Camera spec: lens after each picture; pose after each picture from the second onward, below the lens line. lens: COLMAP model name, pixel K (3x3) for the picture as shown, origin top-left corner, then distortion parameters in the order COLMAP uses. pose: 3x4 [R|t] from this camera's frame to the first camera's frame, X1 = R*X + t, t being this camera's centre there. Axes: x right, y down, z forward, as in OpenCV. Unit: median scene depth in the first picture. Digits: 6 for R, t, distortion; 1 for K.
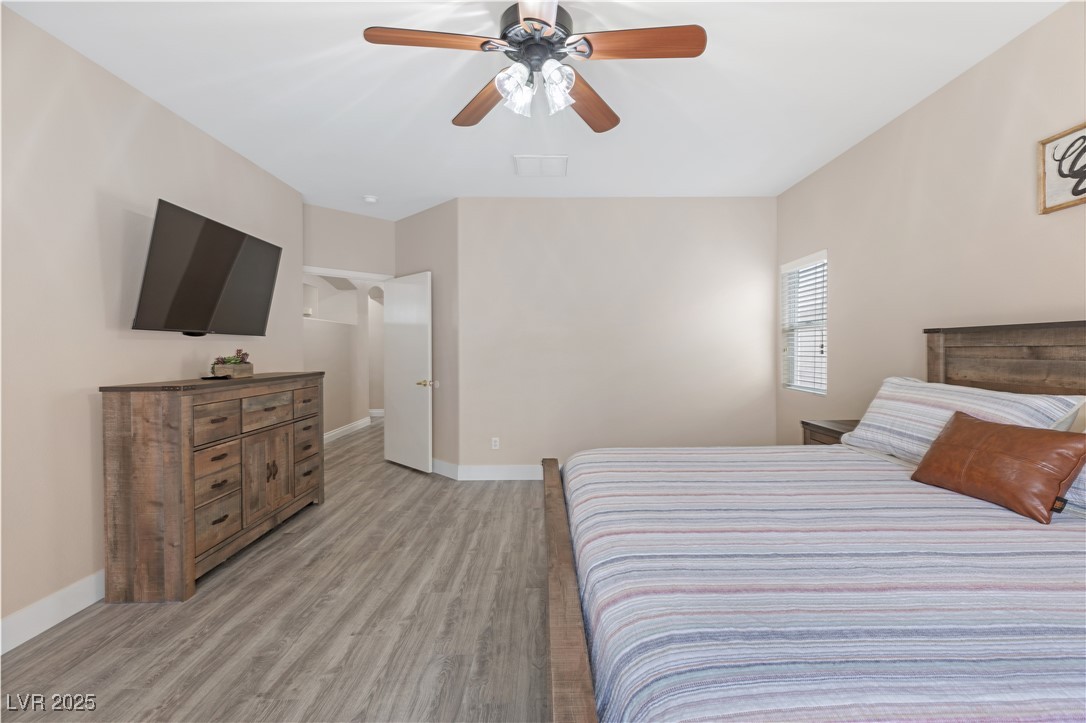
lens RADIAL K [[487.1, 0, 550.2], [0, 487.1, 355.4], [0, 0, 1]] dist [0.000454, 0.000105]
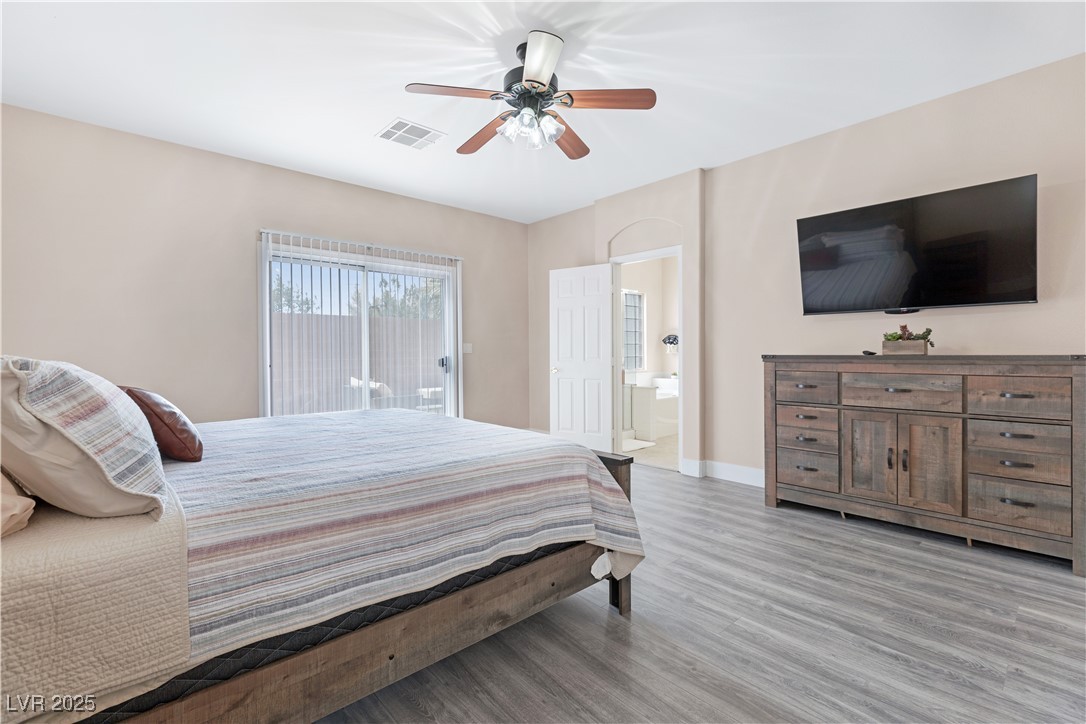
lens RADIAL K [[487.1, 0, 550.2], [0, 487.1, 355.9], [0, 0, 1]] dist [0.000454, 0.000105]
pose [[-0.748634, 0.014243, -0.662831, 0.593719], [0.002333, 0.999820, 0.018848, 0.032552], [0.662979, 0.012564, -0.748532, 1.468365]]
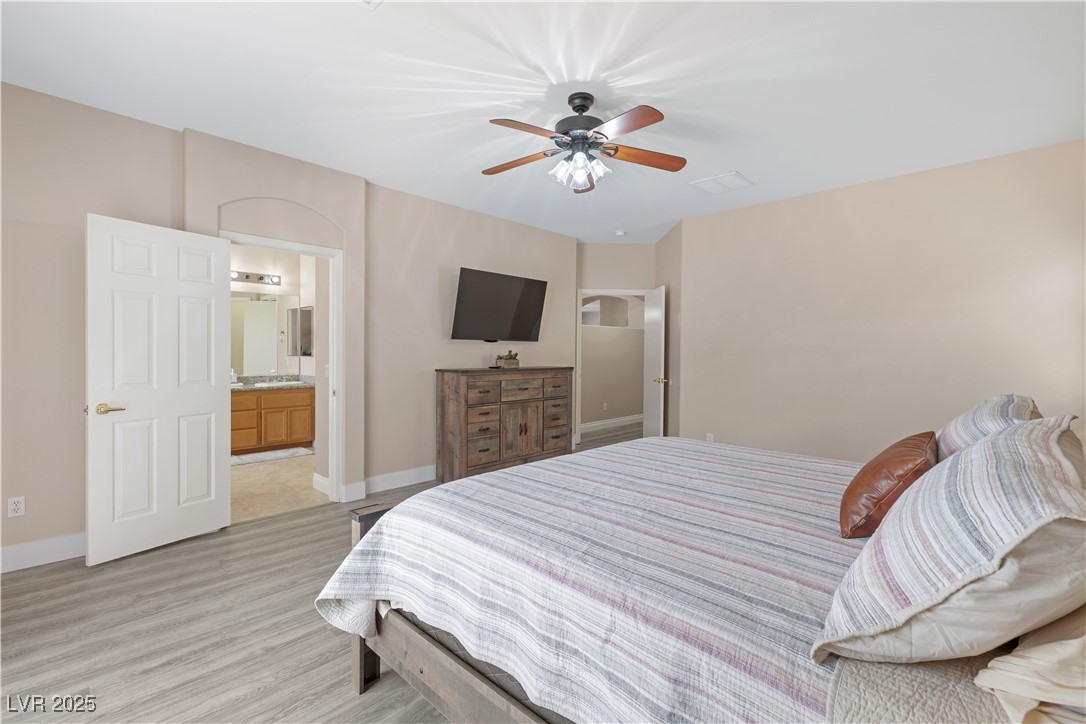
lens RADIAL K [[479.2, 0, 535.1], [0, 479.2, 357.8], [0, 0, 1]] dist [-0.025212, -0.000082]
pose [[0.705064, 0.020752, -0.708840, 0.623225], [-0.019438, 0.999762, 0.009935, -0.006243], [0.708877, 0.006773, 0.705299, -0.056811]]
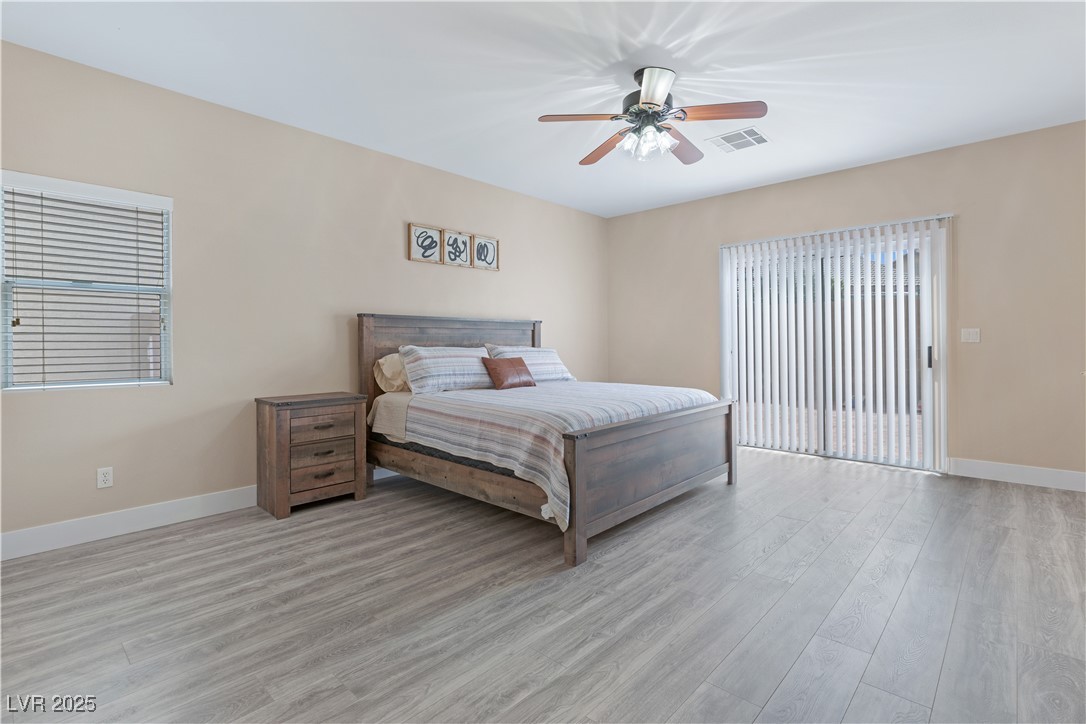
lens RADIAL K [[495.4, 0, 539.8], [0, 495.4, 342.3], [0, 0, 1]] dist [-0.041192, -0.000004]
pose [[-0.715913, 0.013448, 0.698060, -0.594217], [0.020468, 0.999789, 0.001730, 0.037183], [-0.697889, 0.015527, -0.716038, 1.660855]]
